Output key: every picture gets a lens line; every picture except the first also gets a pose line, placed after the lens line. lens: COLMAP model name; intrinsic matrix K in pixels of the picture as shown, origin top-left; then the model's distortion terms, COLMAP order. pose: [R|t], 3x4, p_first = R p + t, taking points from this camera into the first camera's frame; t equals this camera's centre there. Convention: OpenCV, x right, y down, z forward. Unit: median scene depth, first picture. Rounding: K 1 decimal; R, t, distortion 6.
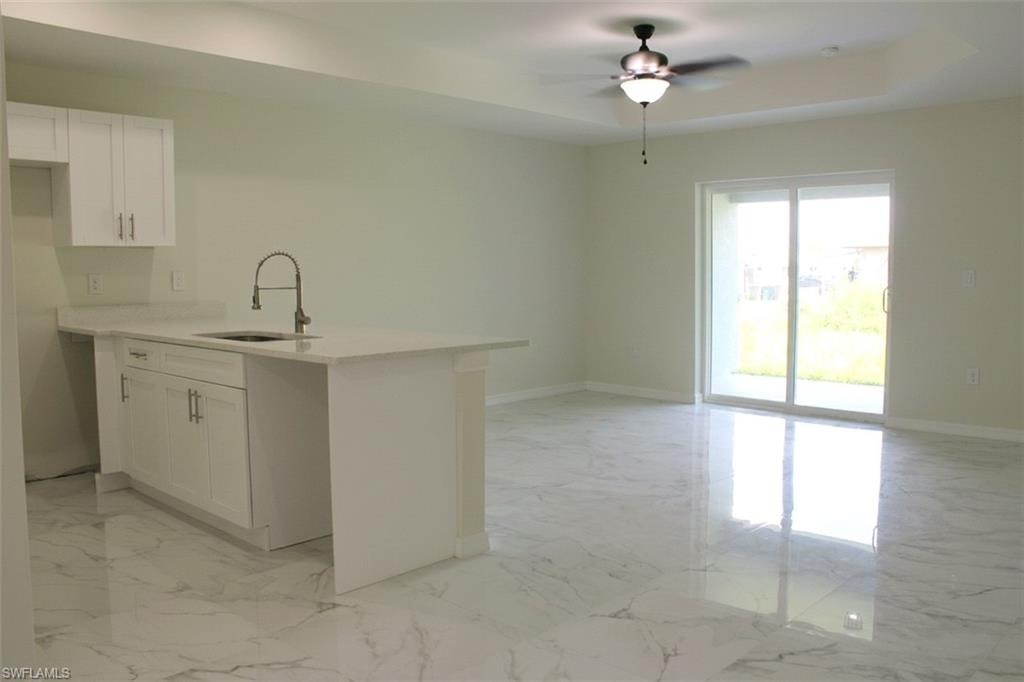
lens RADIAL K [[818.4, 0, 552.4], [0, 818.4, 342.7], [0, 0, 1]] dist [-0.179582, 0.131692]
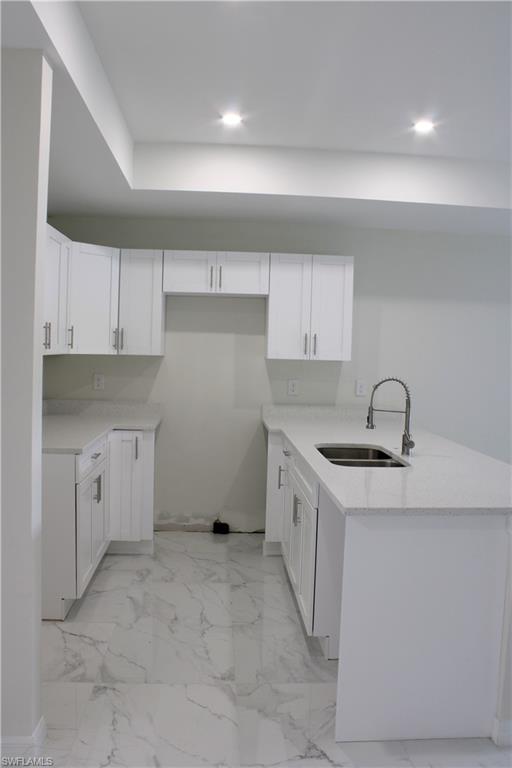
lens RADIAL K [[641.3, 0, 256.0], [0, 641.3, 384.0], [0, 0, 1]] dist [-0.147931, 0.152176]
pose [[0.709536, 0.058347, -0.702249, 0.126132], [-0.095097, 0.995378, -0.013382, -0.074944], [0.698222, 0.076277, 0.711806, 0.263877]]
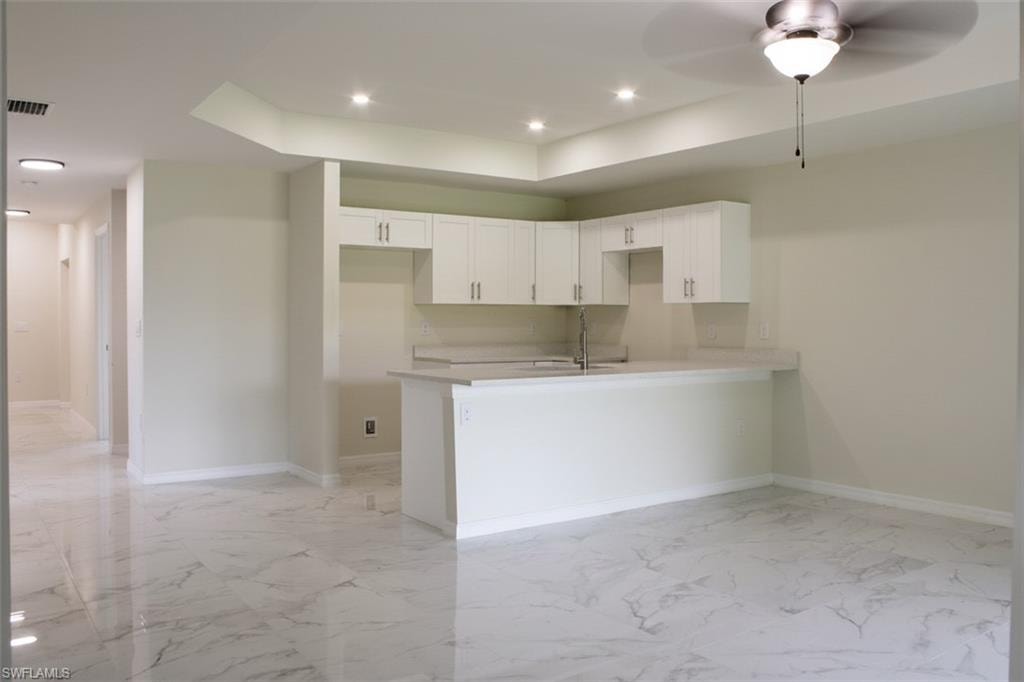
lens RADIAL K [[855.0, 0, 512.0], [0, 855.0, 341.0], [0, 0, 1]] dist [-0.147931, 0.152176]
pose [[-0.230491, 0.032018, -0.972547, 1.092688], [-0.089215, 0.994554, 0.053886, -0.130064], [0.968976, 0.099186, -0.226380, 1.226069]]
